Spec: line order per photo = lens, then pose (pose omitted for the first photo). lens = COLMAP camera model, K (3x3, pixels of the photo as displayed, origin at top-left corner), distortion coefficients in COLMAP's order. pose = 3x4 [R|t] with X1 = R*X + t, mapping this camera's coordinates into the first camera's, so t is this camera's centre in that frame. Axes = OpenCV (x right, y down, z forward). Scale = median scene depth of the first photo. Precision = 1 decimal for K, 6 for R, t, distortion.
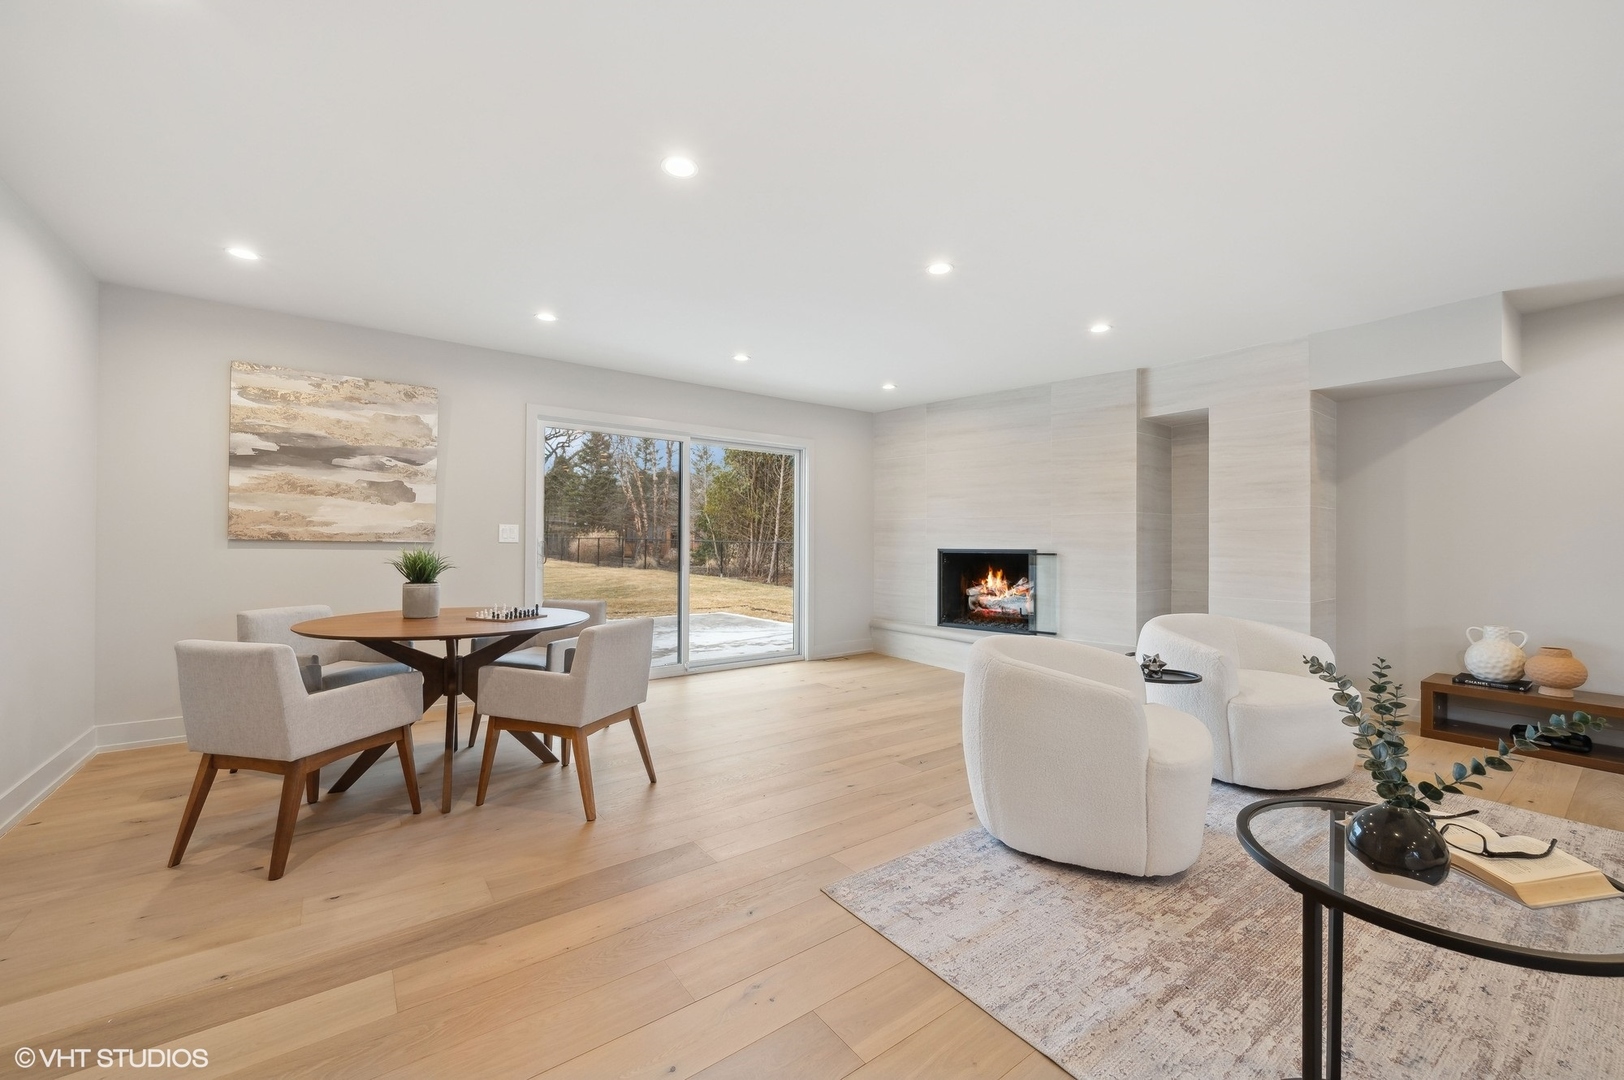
lens RADIAL K [[648.3, 0, 816.2], [0, 648.3, 537.1], [0, 0, 1]] dist [0.003187, 0.000089]
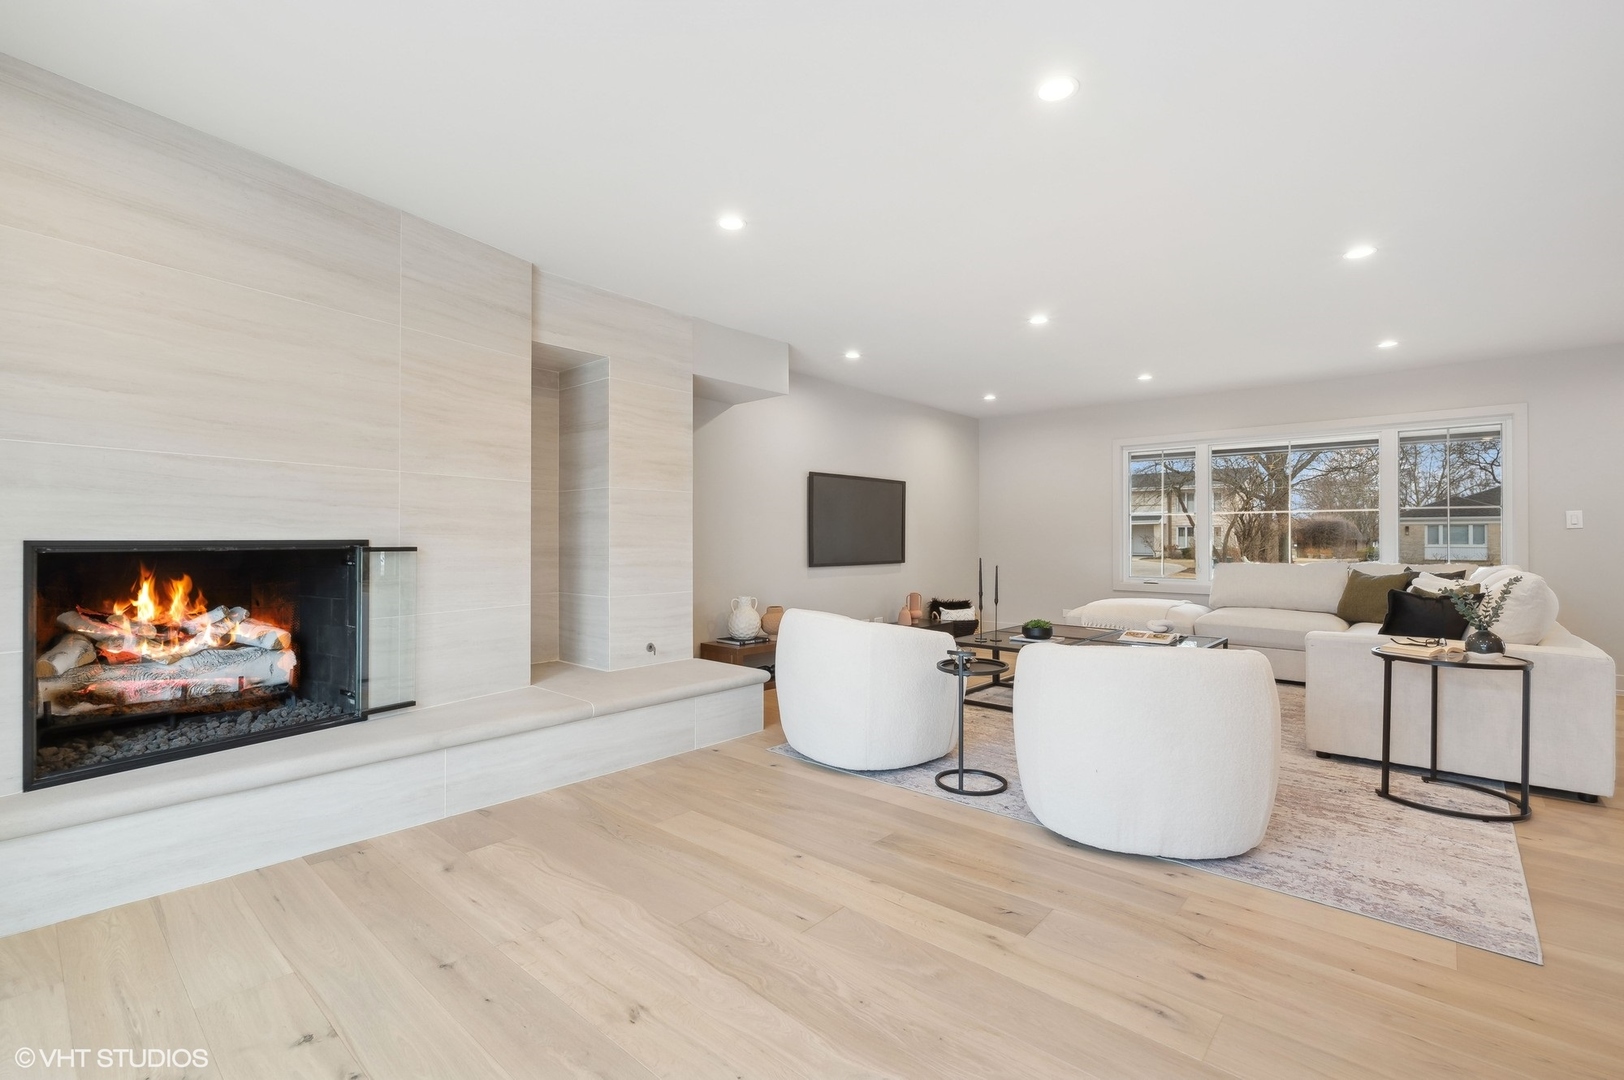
lens RADIAL K [[716.8, 0, 817.9], [0, 716.8, 537.3], [0, 0, 1]] dist [0.002109, 0.000448]
pose [[-0.217328, -0.003176, 0.976093, -0.347312], [-0.014035, 0.999901, 0.000129, 0.017324], [-0.975998, -0.013672, -0.217351, 1.090794]]
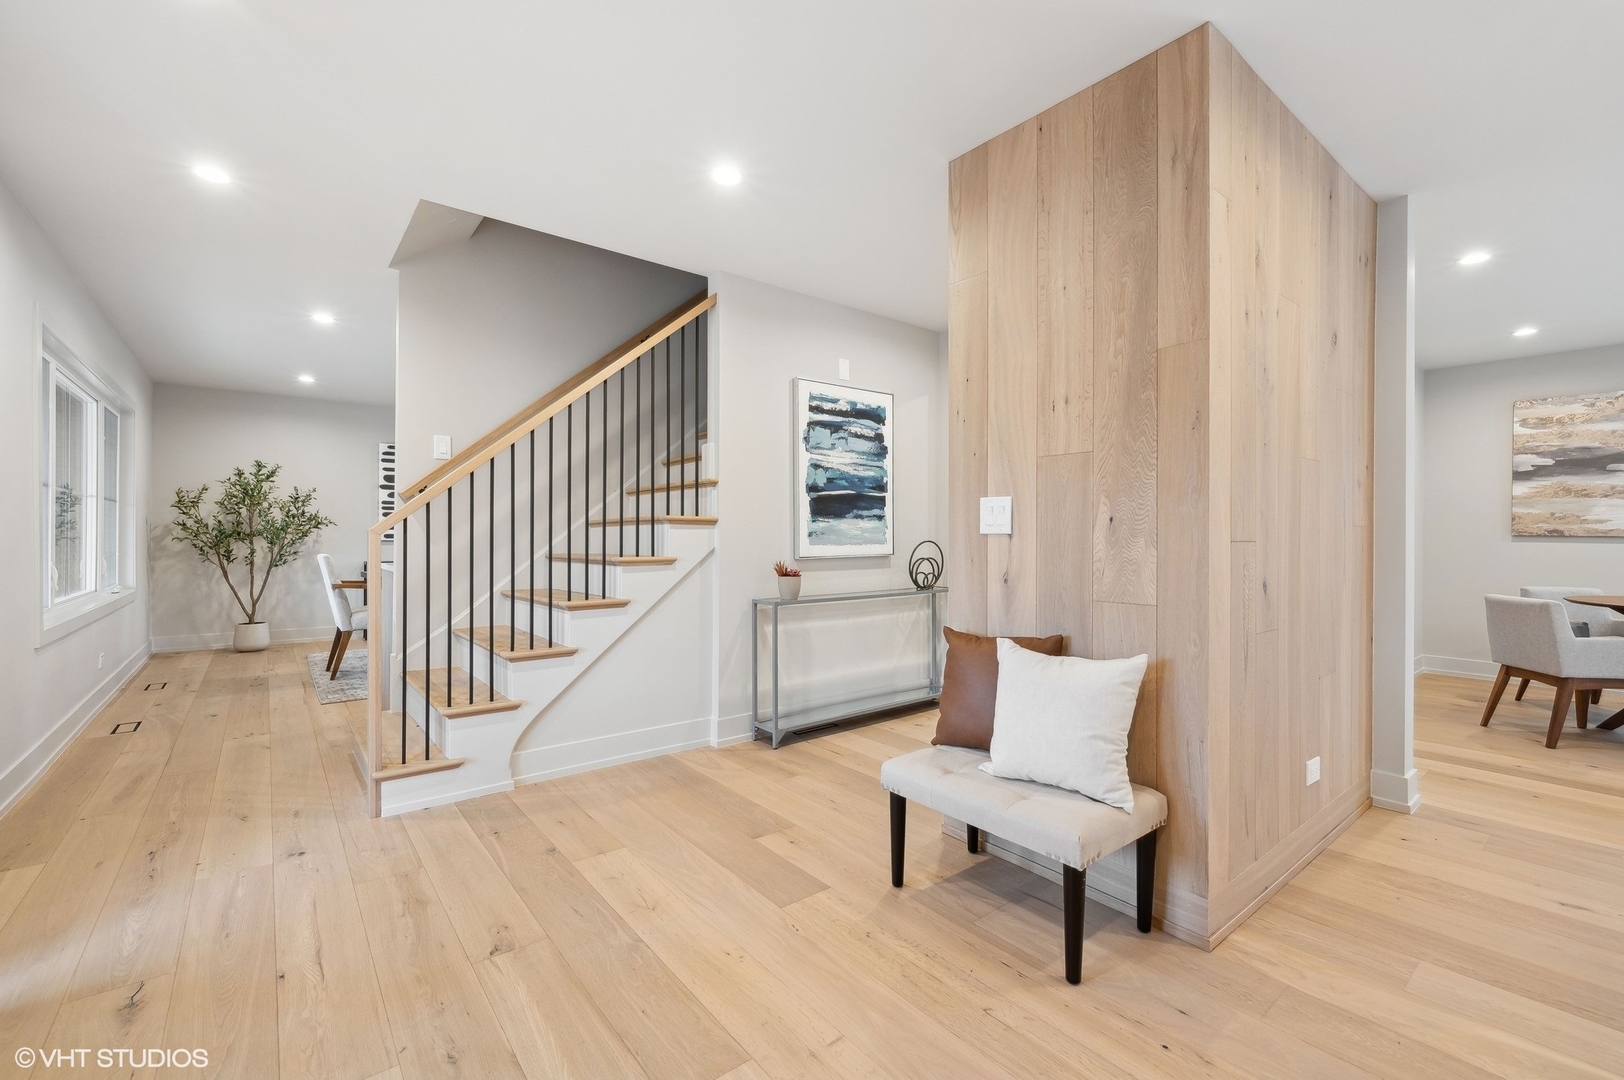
lens RADIAL K [[681.1, 0, 812.0], [0, 681.1, 540.9], [0, 0, 1]] dist [0.000463, -0.000489]
pose [[0.047372, -0.000415, -0.998877, 0.416110], [0.003926, 0.999992, -0.000229, 0.009438], [0.998870, -0.003911, 0.047373, -0.492843]]
